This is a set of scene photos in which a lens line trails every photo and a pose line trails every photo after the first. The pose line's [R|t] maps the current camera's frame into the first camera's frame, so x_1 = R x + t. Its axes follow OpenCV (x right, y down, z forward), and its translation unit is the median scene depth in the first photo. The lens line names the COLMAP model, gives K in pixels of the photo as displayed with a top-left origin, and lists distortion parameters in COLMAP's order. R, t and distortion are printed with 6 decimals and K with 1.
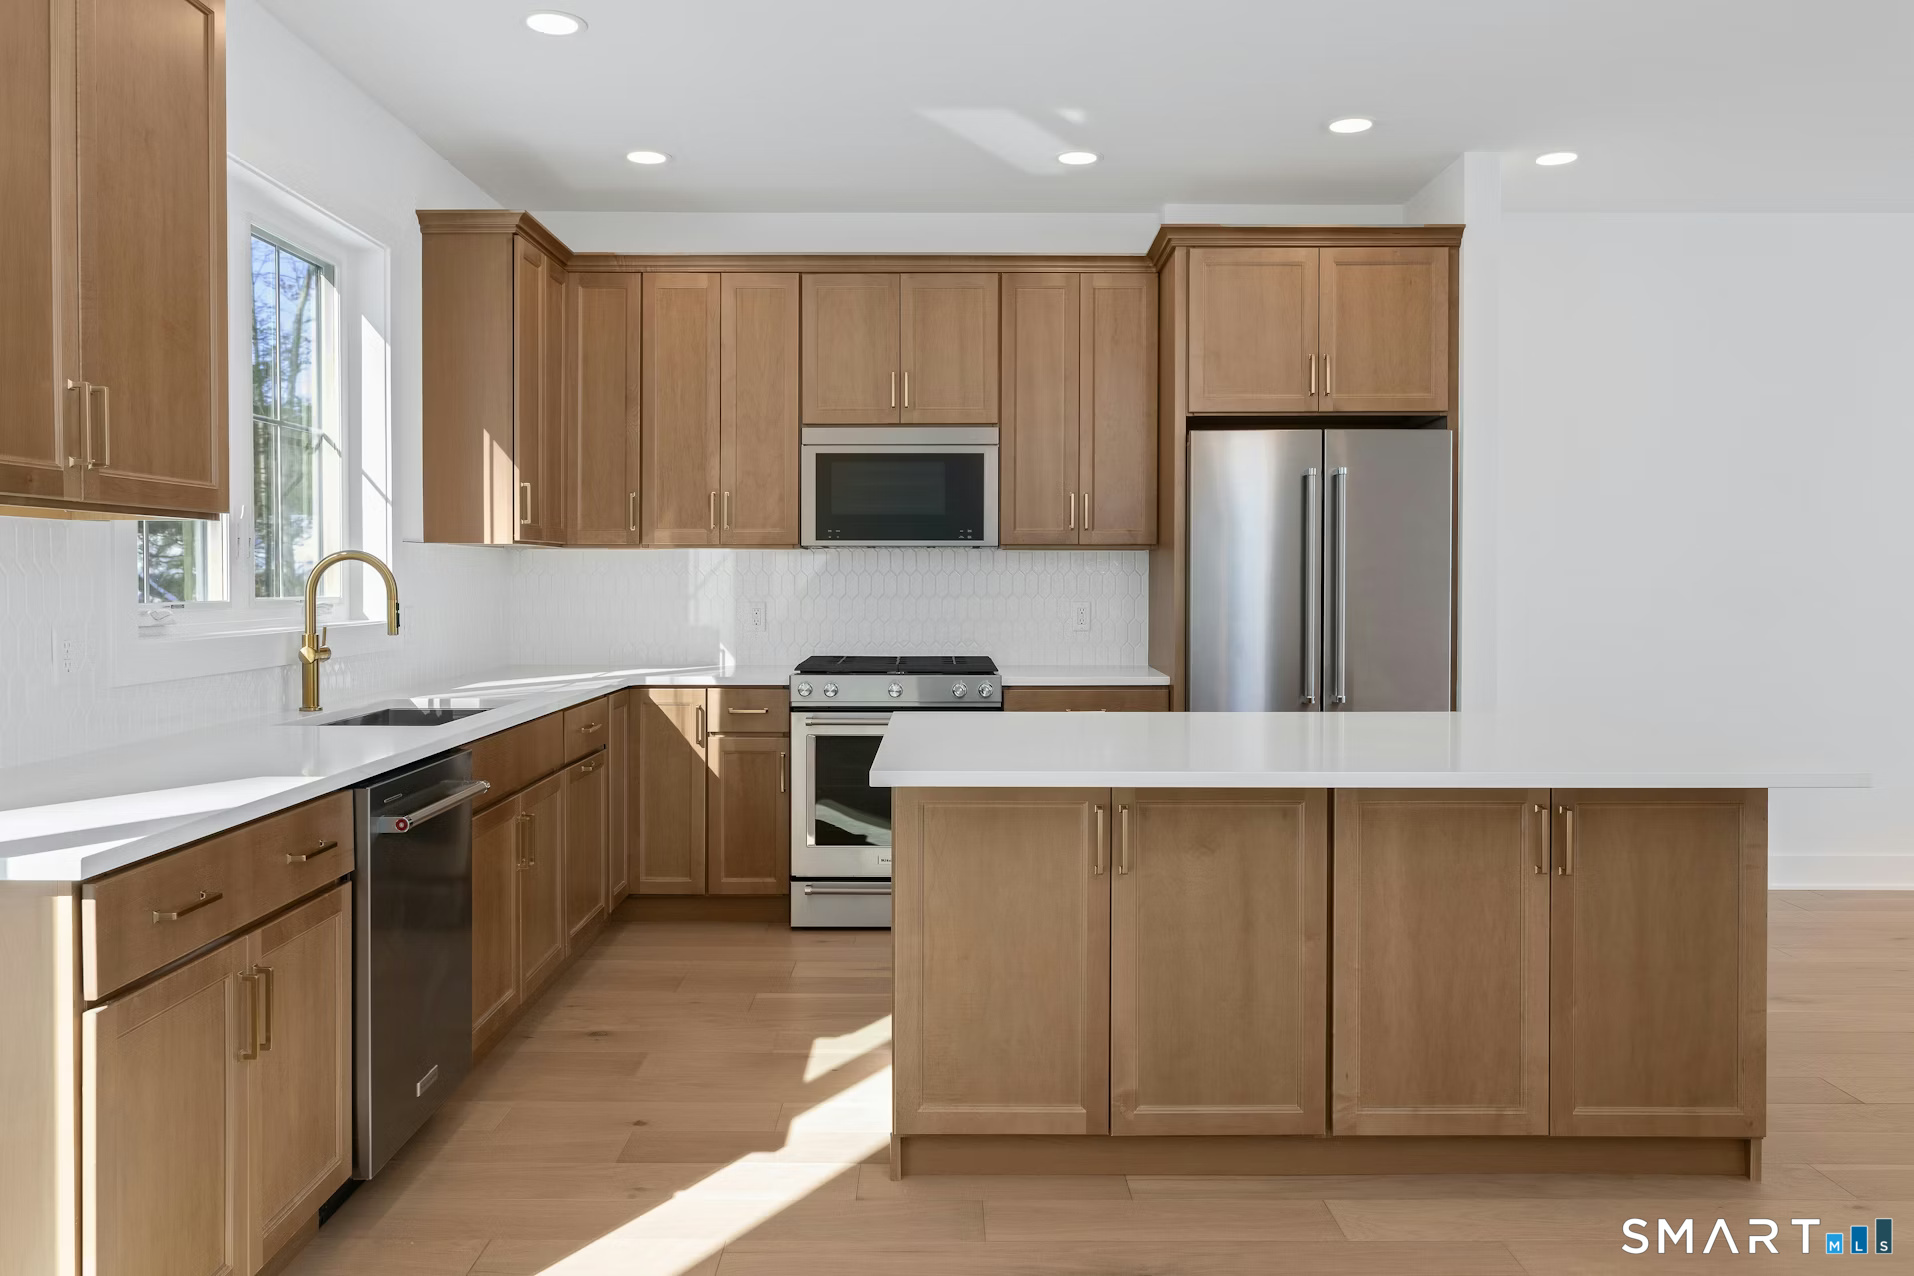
lens RADIAL K [[1450.7, 0, 944.1], [0, 1450.7, 602.7], [0, 0, 1]] dist [-0.002471, 0.006745]
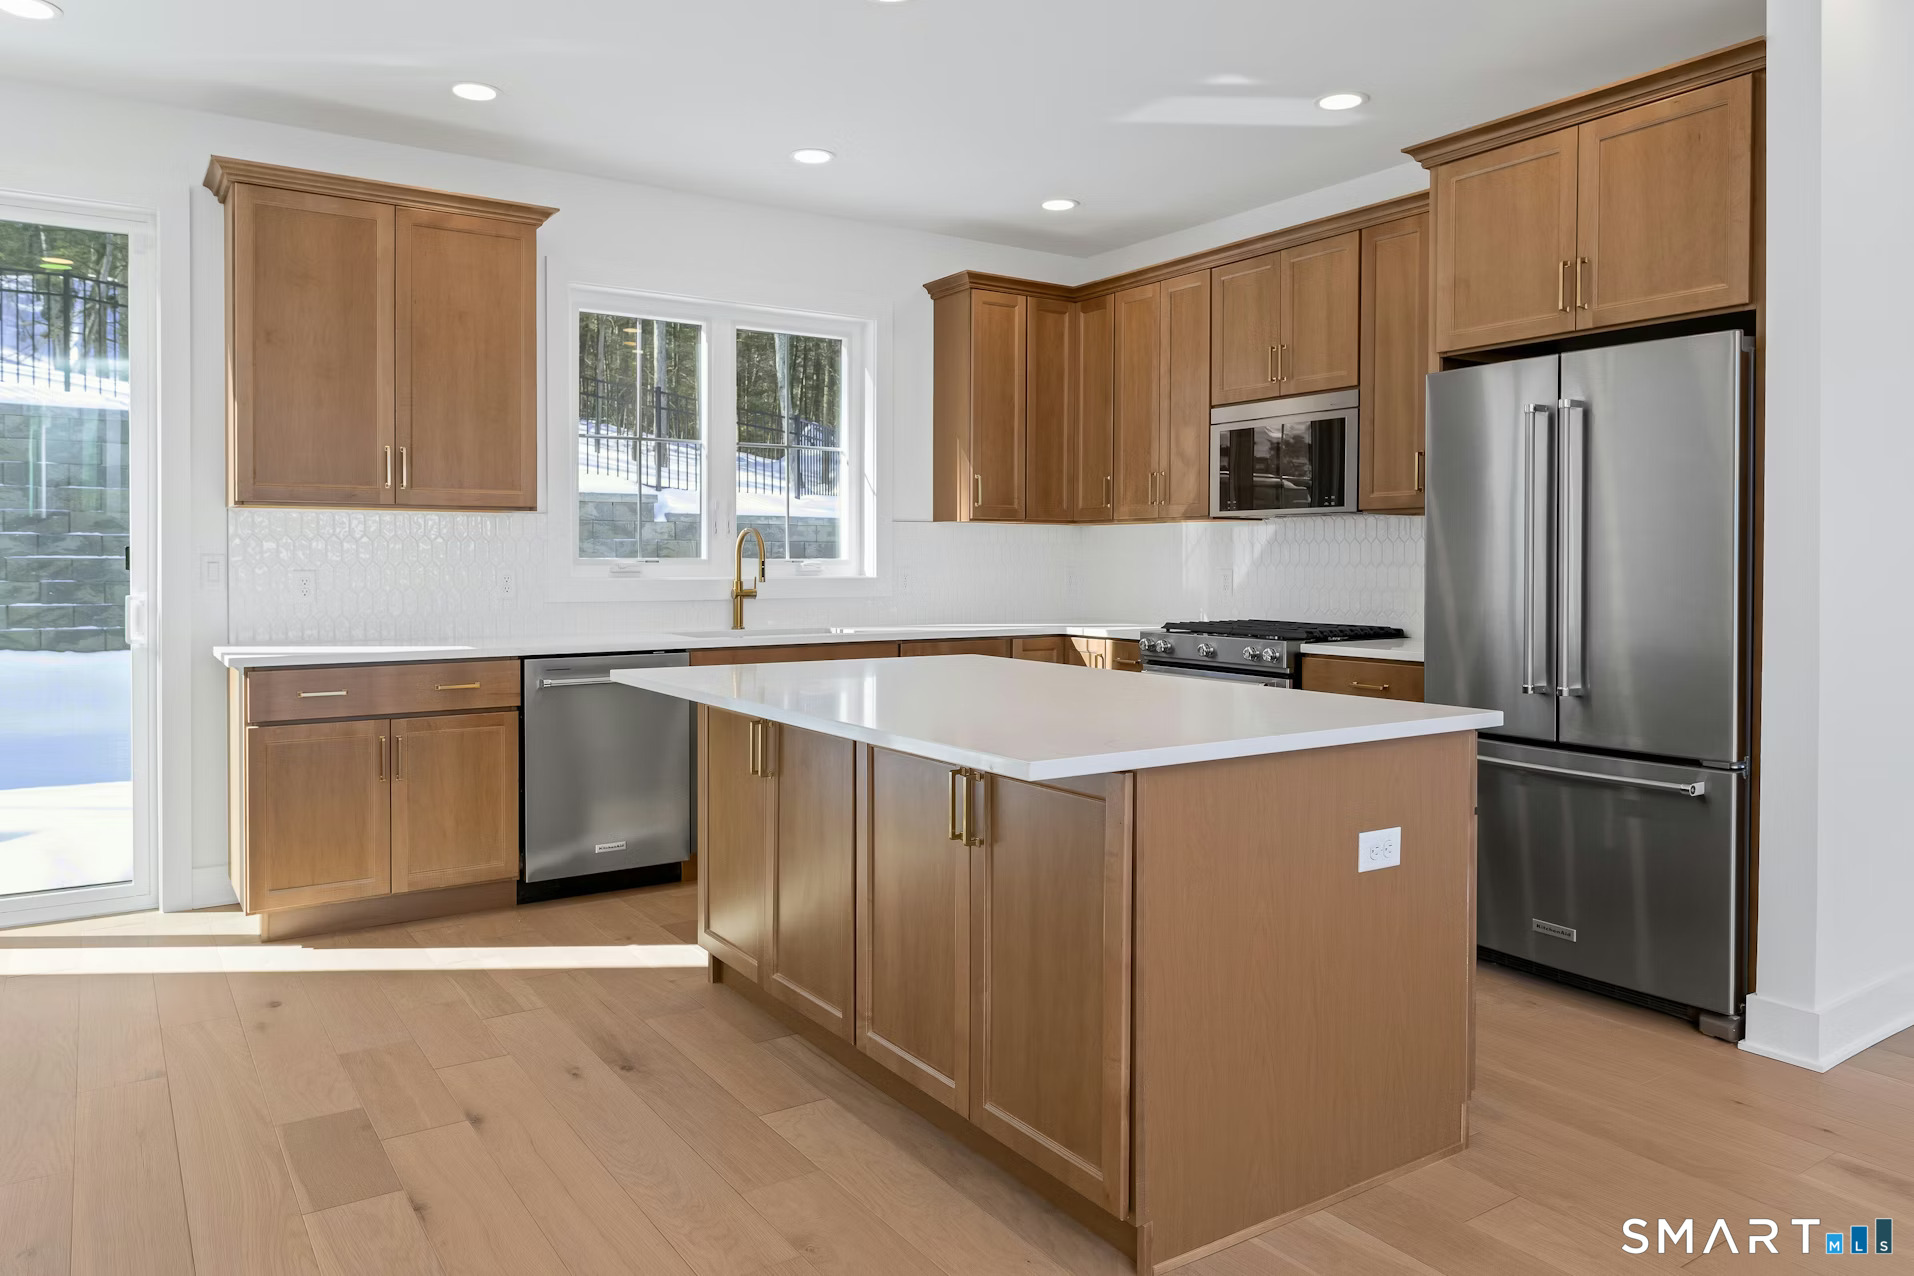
lens RADIAL K [[1307.2, 0, 911.8], [0, 1307.2, 572.9], [0, 0, 1]] dist [-0.009774, 0.002834]
pose [[0.527364, 0.008889, -0.849593, 0.657022], [-0.016945, 0.999856, -0.000057, 0.007305], [0.849471, 0.014426, 0.527438, 0.304959]]
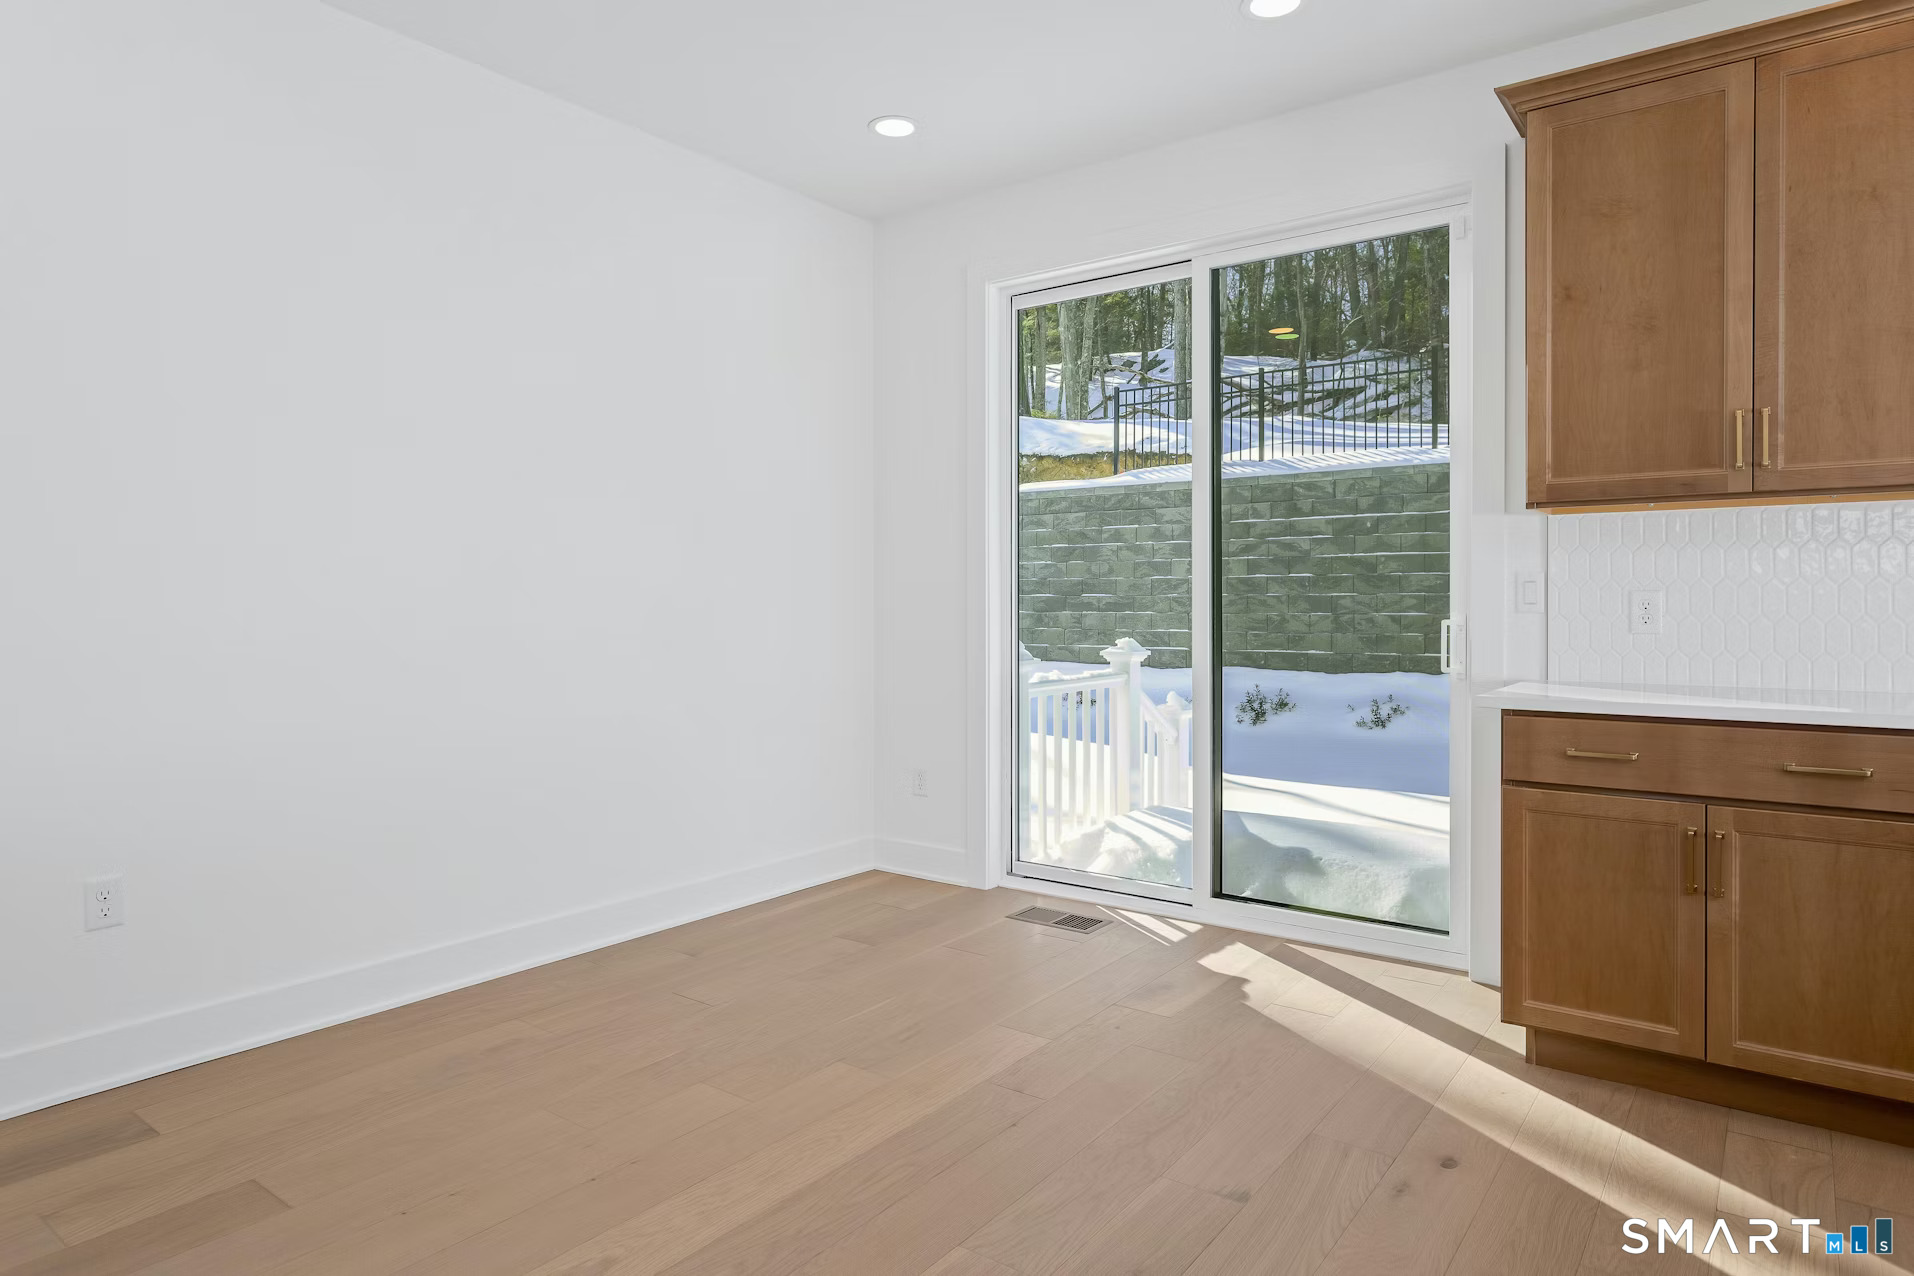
lens RADIAL K [[1091.4, 0, 972.0], [0, 1091.4, 604.5], [0, 0, 1]] dist [0.000402, 0.002848]
pose [[-0.621357, 0.009465, -0.783470, 0.352026], [-0.007469, 0.999810, 0.018002, 0.012794], [0.783492, 0.017038, -0.621169, 0.503533]]
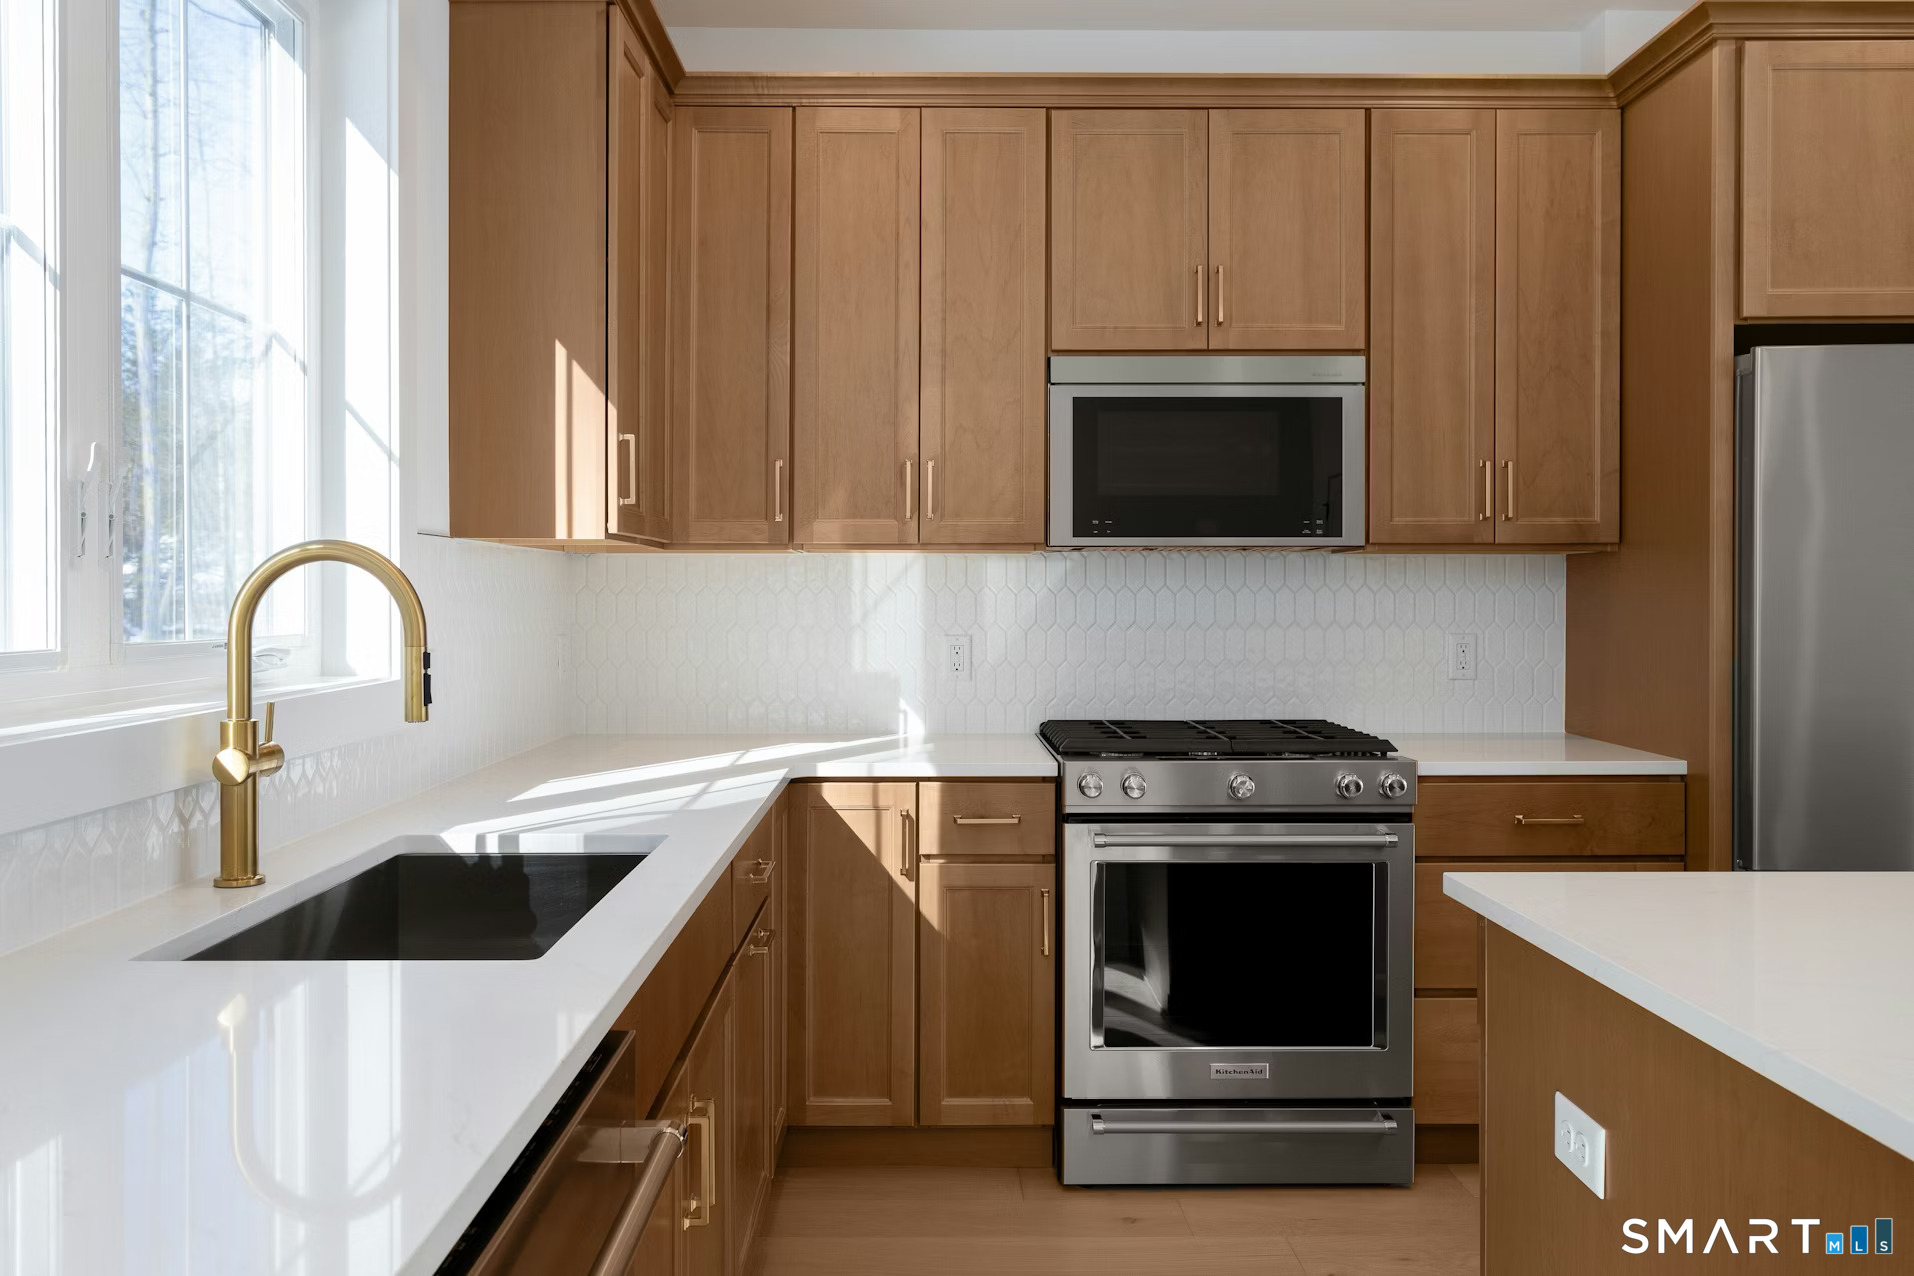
lens RADIAL K [[1450.7, 0, 922.5], [0, 1450.7, 605.9], [0, 0, 1]] dist [-0.002471, 0.006745]
pose [[0.999970, -0.001208, 0.007688, -0.166572], [0.001297, 0.999932, -0.011621, -0.006752], [-0.007674, 0.011630, 0.999903, 0.400775]]
